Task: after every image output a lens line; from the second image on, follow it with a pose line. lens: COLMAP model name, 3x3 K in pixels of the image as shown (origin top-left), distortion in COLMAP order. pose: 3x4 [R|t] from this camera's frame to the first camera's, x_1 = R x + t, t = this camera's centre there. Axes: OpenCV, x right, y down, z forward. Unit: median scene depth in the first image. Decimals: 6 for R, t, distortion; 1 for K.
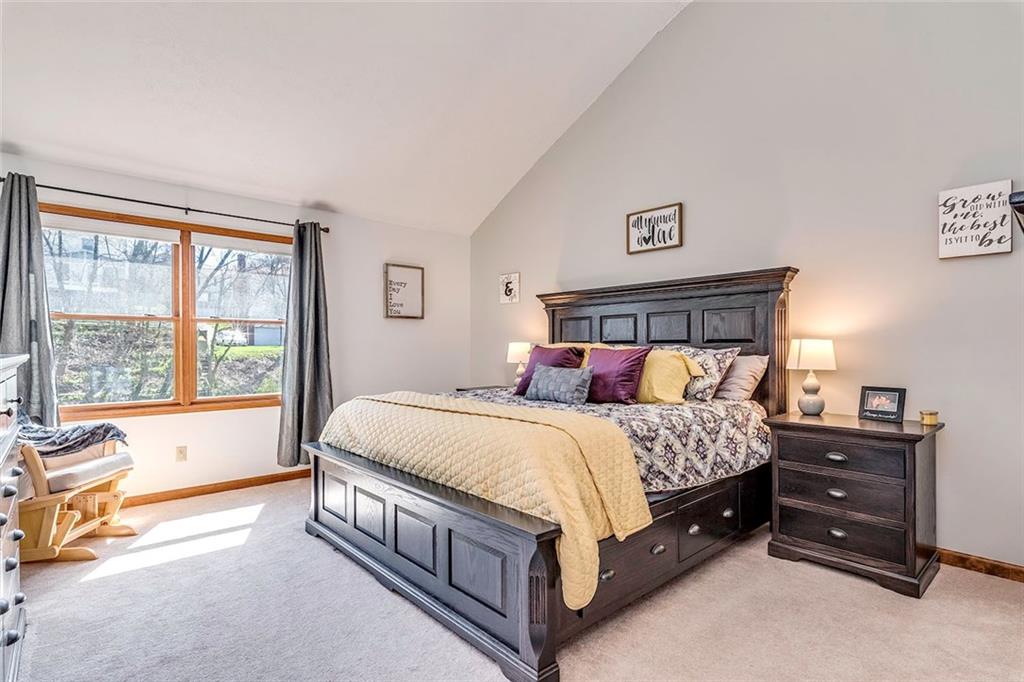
lens RADIAL K [[508.8, 0, 514.1], [0, 508.8, 343.8], [0, 0, 1]] dist [-0.006110, -0.000762]
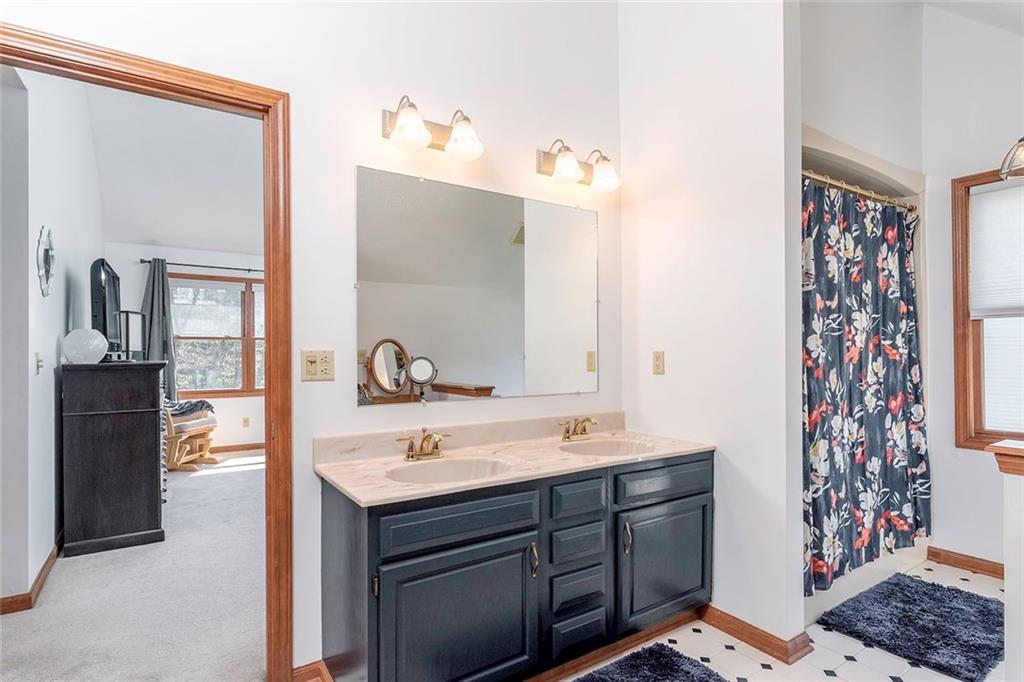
lens RADIAL K [[531.5, 0, 510.6], [0, 531.5, 345.5], [0, 0, 1]] dist [0.002739, 0.000206]
pose [[0.987124, -0.002830, -0.159932, 0.531484], [0.001765, 0.999975, -0.006801, -0.016547], [0.159947, 0.006431, 0.987105, -0.636102]]
